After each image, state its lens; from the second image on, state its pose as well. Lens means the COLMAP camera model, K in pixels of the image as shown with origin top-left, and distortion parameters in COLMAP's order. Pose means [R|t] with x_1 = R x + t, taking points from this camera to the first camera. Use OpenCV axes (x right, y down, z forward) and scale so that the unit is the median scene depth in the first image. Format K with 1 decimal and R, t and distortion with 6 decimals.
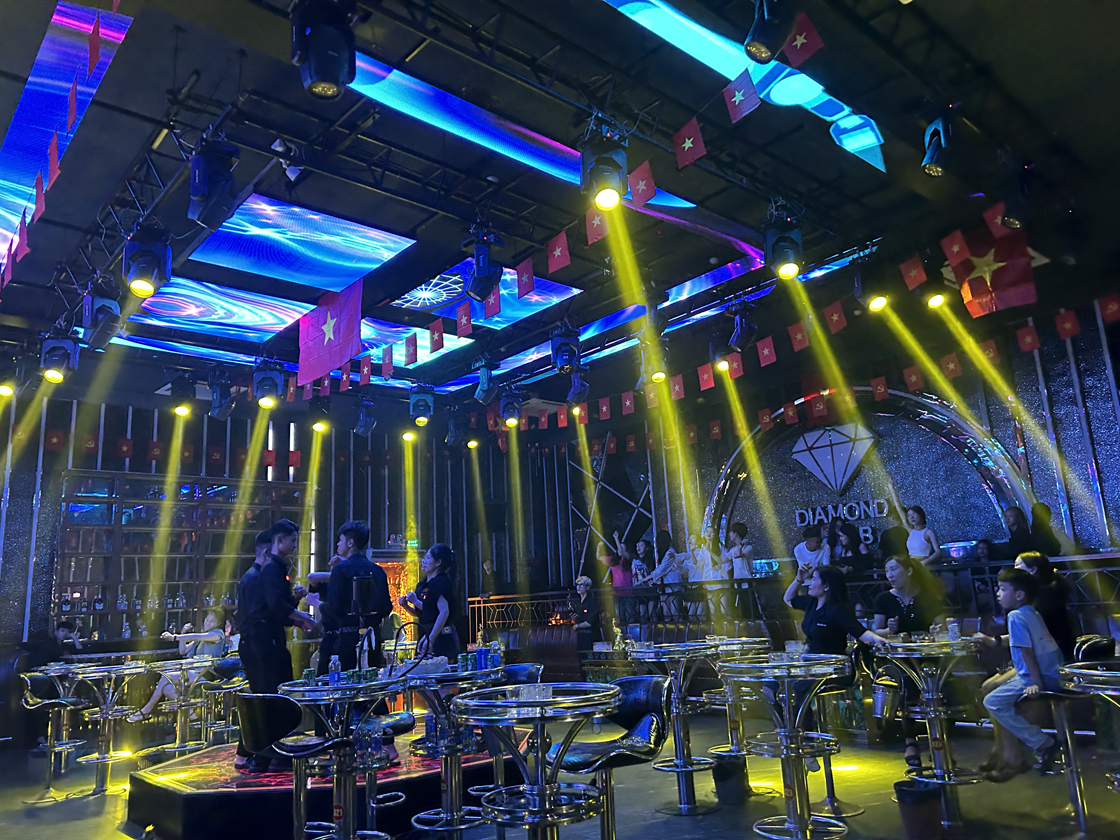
lens RADIAL K [[834.7, 0, 552.2], [0, 834.7, 422.0], [0, 0, 1]] dist [0.070656, -0.075476]
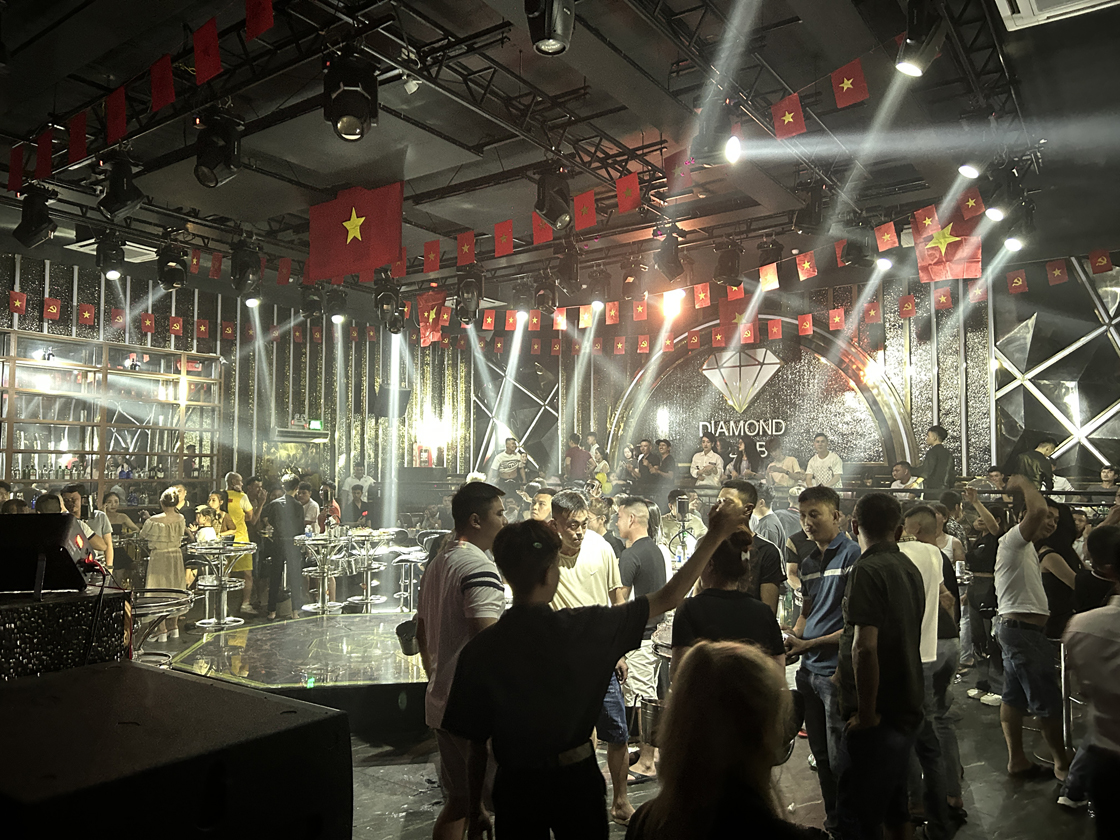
lens RADIAL K [[834.7, 0, 568.7], [0, 834.7, 426.8], [0, 0, 1]] dist [0.070656, -0.075476]
pose [[0.969903, 0.067013, 0.234090, -0.138787], [-0.102379, 0.984508, 0.142348, -0.027834], [-0.220925, -0.162029, 0.961737, -0.014600]]
